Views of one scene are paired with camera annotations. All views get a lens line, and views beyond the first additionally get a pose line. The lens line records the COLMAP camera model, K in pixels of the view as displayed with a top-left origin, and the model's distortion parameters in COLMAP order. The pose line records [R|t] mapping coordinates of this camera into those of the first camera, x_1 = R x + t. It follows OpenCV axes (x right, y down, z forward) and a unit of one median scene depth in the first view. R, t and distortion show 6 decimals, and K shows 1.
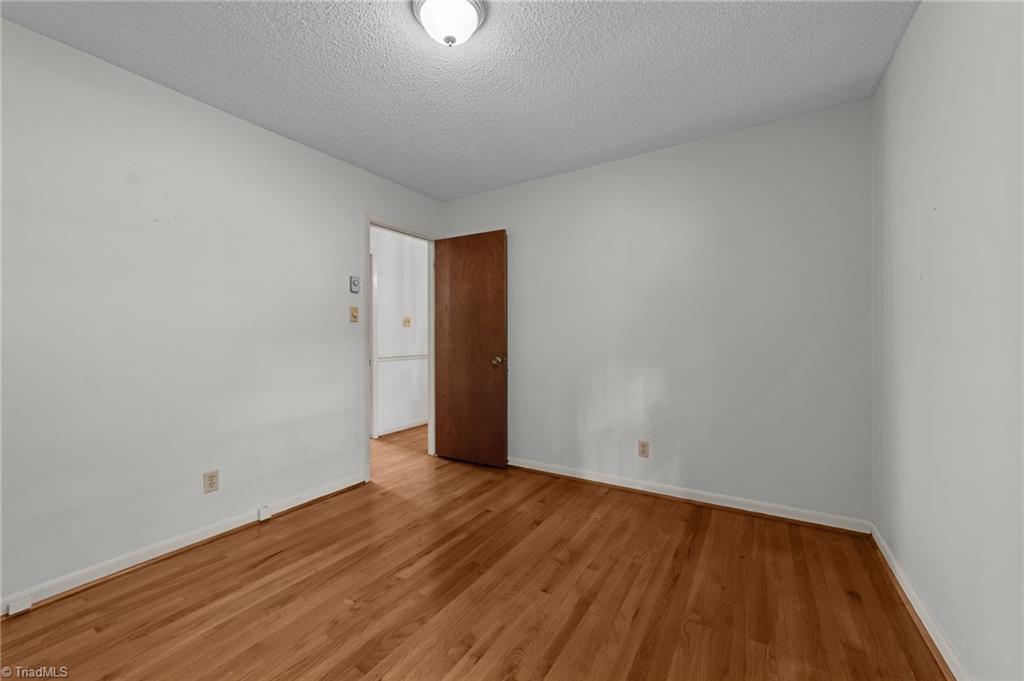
lens RADIAL K [[396.6, 0, 511.8], [0, 396.6, 338.4], [0, 0, 1]] dist [-0.004987, 0.003708]
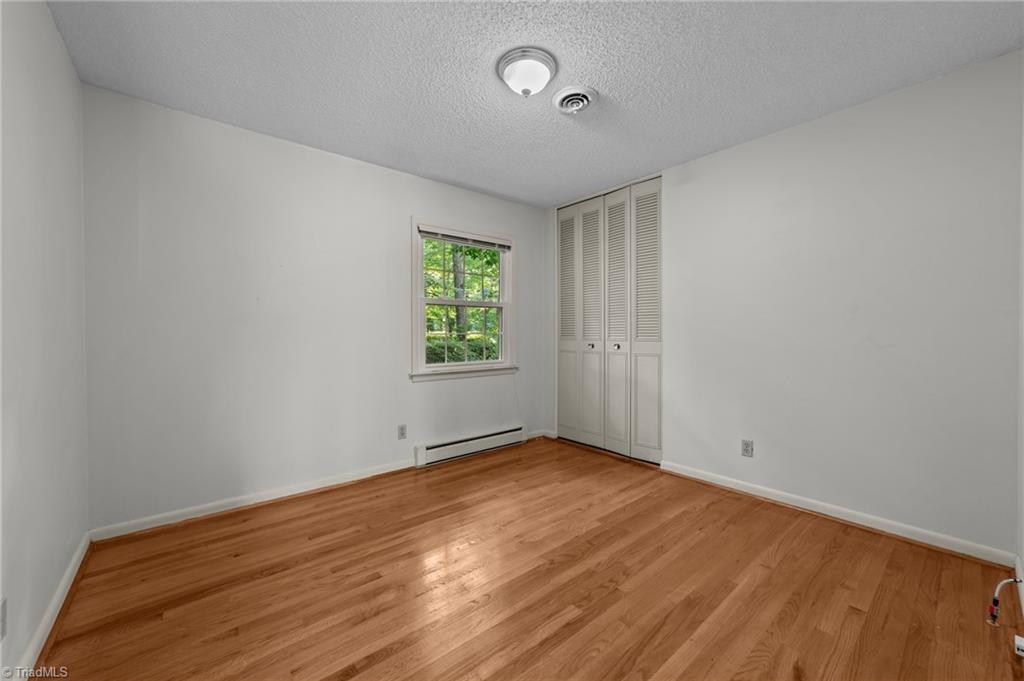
lens RADIAL K [[396.6, 0, 514.2], [0, 396.6, 336.3], [0, 0, 1]] dist [-0.004987, 0.003708]
pose [[-0.953603, 0.005225, 0.301020, -0.391766], [0.006239, 0.999978, 0.002406, 0.005091], [-0.301001, 0.004173, -0.953615, 1.768896]]
